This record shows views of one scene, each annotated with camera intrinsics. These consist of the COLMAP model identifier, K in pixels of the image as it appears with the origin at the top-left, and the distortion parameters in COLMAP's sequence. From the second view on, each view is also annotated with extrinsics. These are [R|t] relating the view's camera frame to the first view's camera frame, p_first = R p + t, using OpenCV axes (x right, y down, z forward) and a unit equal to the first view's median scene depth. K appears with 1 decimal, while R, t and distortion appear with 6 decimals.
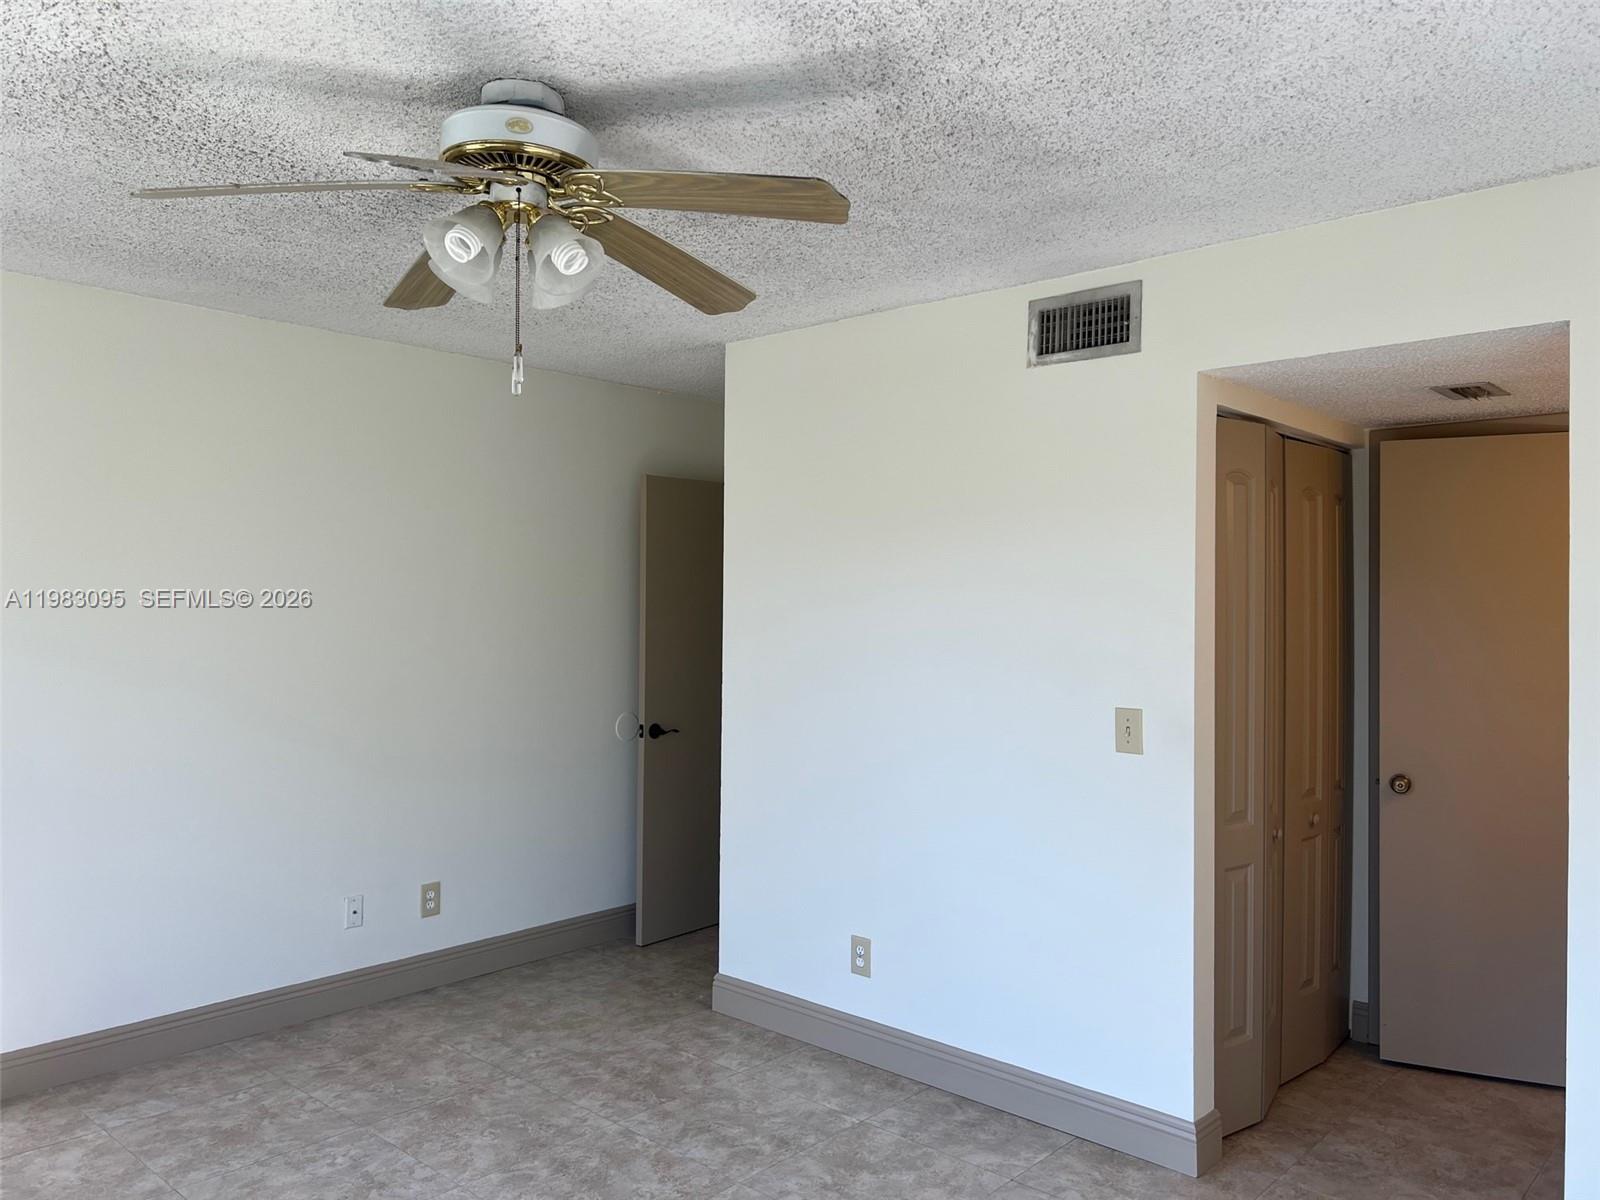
lens RADIAL K [[1210.8, 0, 803.2], [0, 1210.8, 599.4], [0, 0, 1]] dist [0.051251, -0.054353]
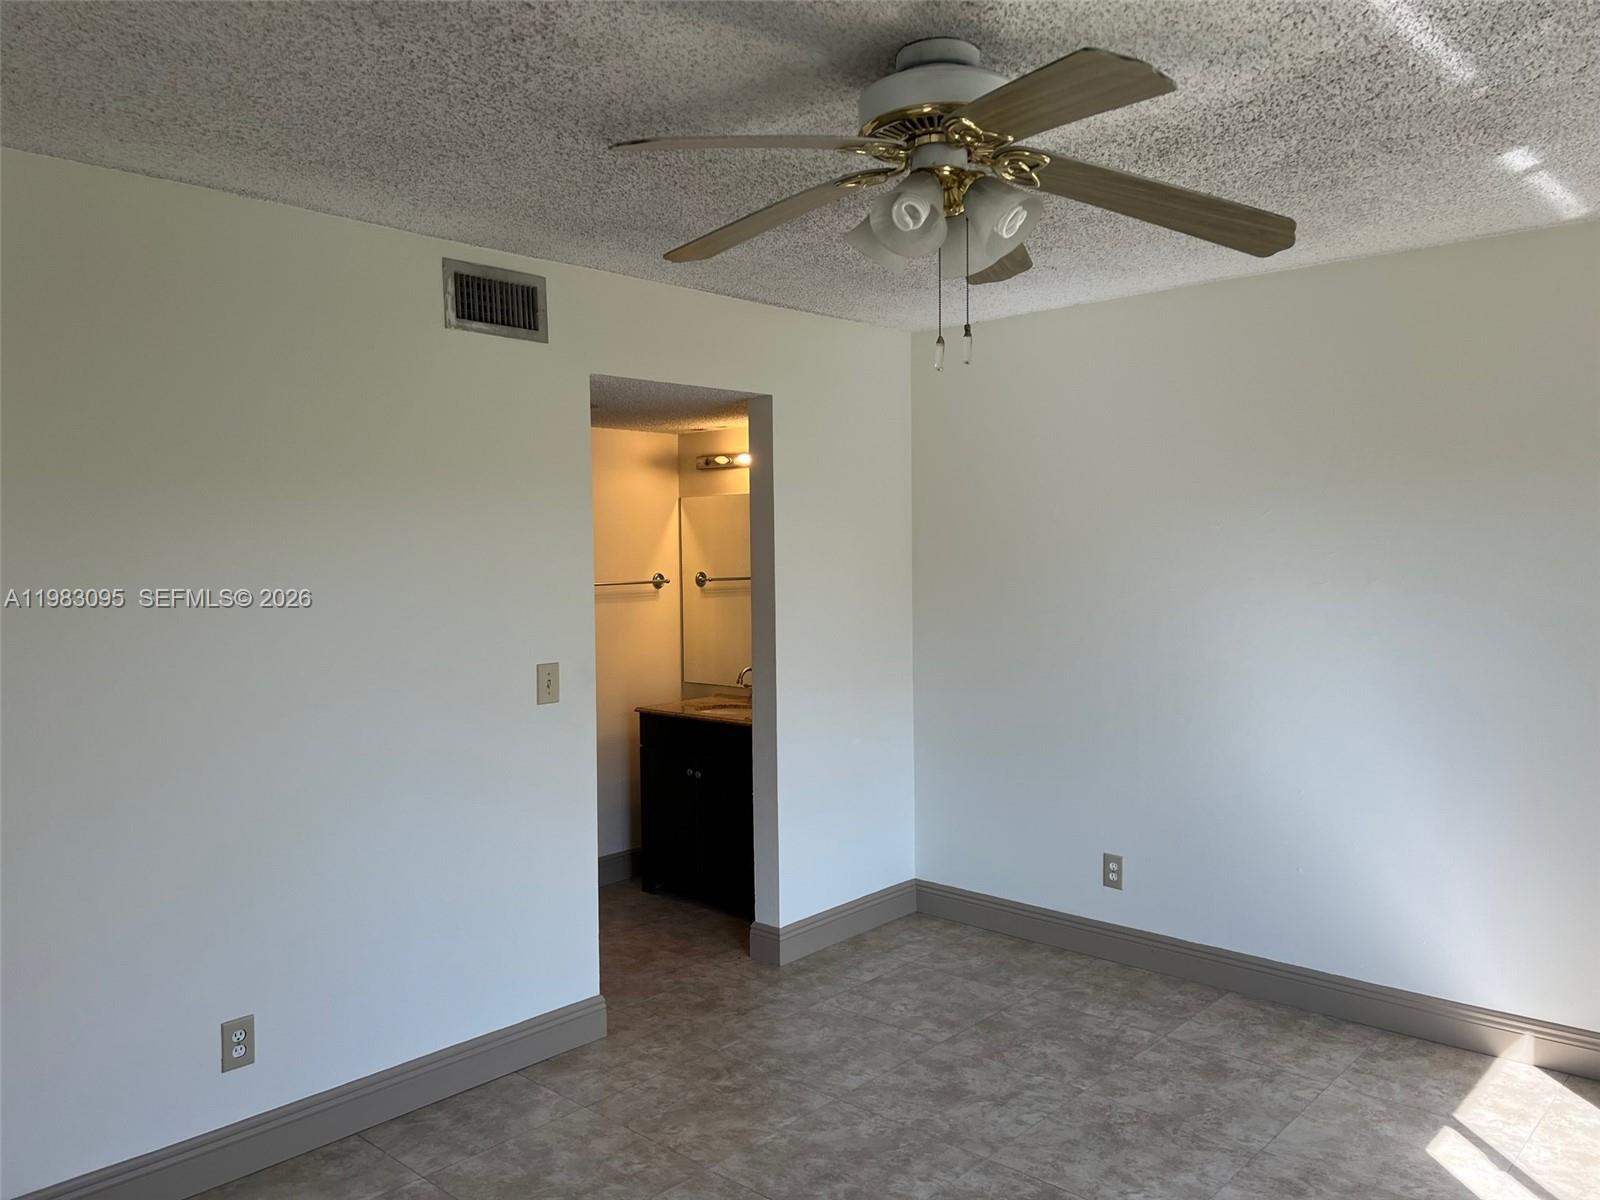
lens RADIAL K [[1210.8, 0, 803.2], [0, 1210.8, 599.4], [0, 0, 1]] dist [0.051251, -0.054353]
pose [[-0.004424, -0.053345, 0.998566, -0.863718], [0.006312, 0.998555, 0.053373, -0.028314], [-0.999970, 0.006539, -0.004080, 0.792054]]
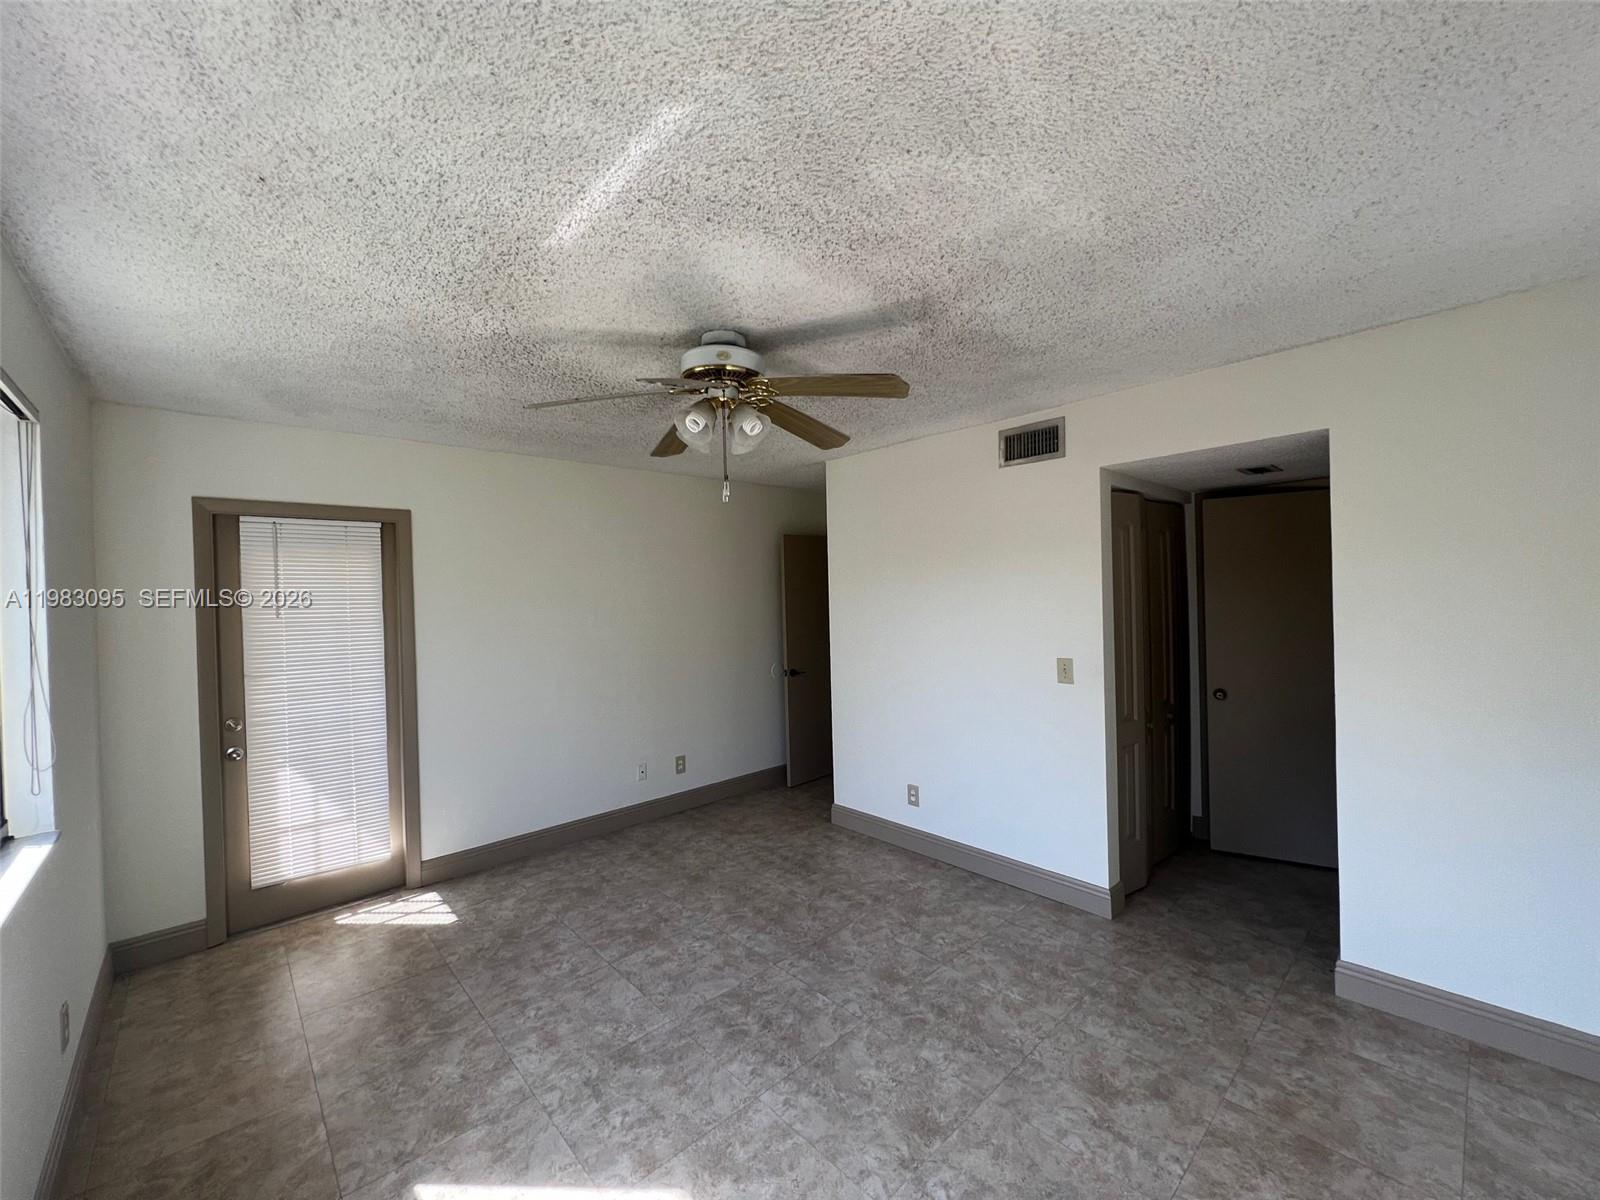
lens RADIAL K [[646.3, 0, 802.6], [0, 646.3, 601.7], [0, 0, 1]] dist [-0.001051, -0.000073]
pose [[0.995532, -0.034020, -0.088080, -0.028192], [0.035351, 0.999282, 0.013594, -0.019837], [0.087554, -0.016647, 0.996021, 0.029100]]
